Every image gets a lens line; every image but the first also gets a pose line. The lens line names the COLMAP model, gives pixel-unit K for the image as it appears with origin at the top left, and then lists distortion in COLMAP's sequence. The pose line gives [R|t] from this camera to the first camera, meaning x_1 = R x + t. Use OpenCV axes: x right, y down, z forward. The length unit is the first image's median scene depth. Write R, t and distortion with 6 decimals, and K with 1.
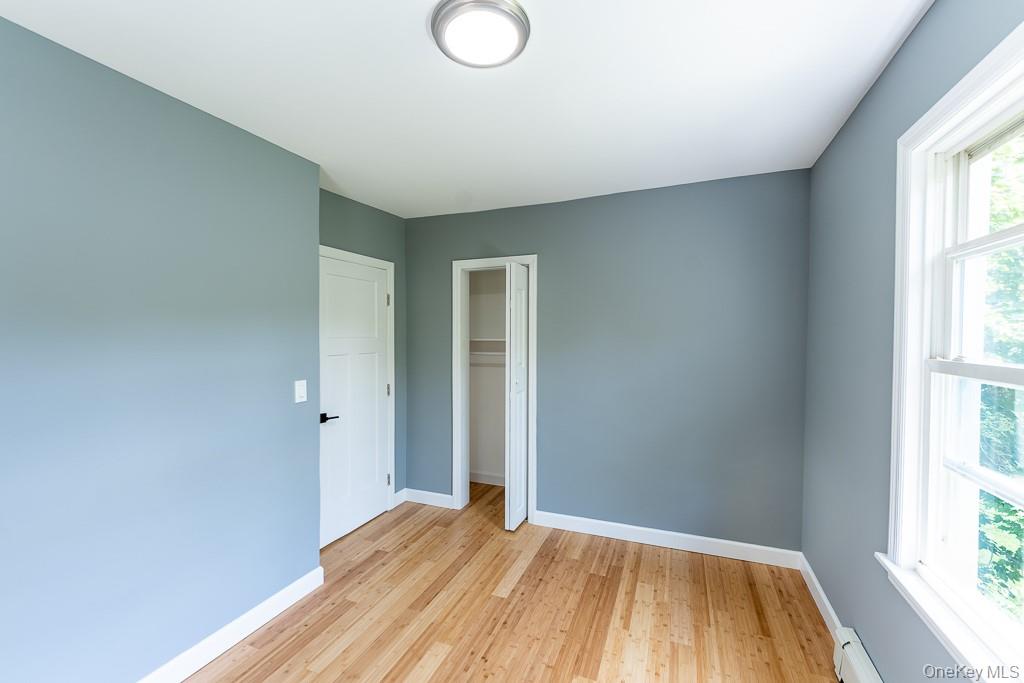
lens RADIAL K [[415.1, 0, 514.7], [0, 415.1, 345.0], [0, 0, 1]] dist [0.002458, -0.000077]
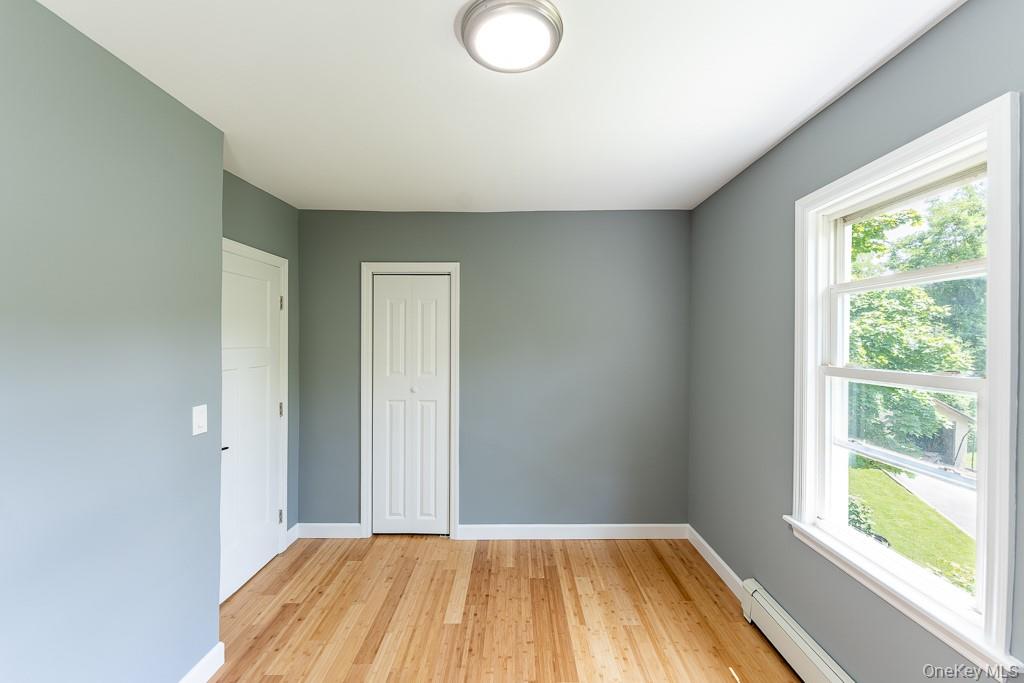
lens RADIAL K [[415.1, 0, 497.0], [0, 415.1, 337.5], [0, 0, 1]] dist [0.002458, -0.000077]
pose [[0.931368, 0.000178, 0.364080, -0.270894], [0.008465, 0.999719, -0.022142, -0.020488], [-0.363981, 0.023704, 0.931105, 0.066355]]
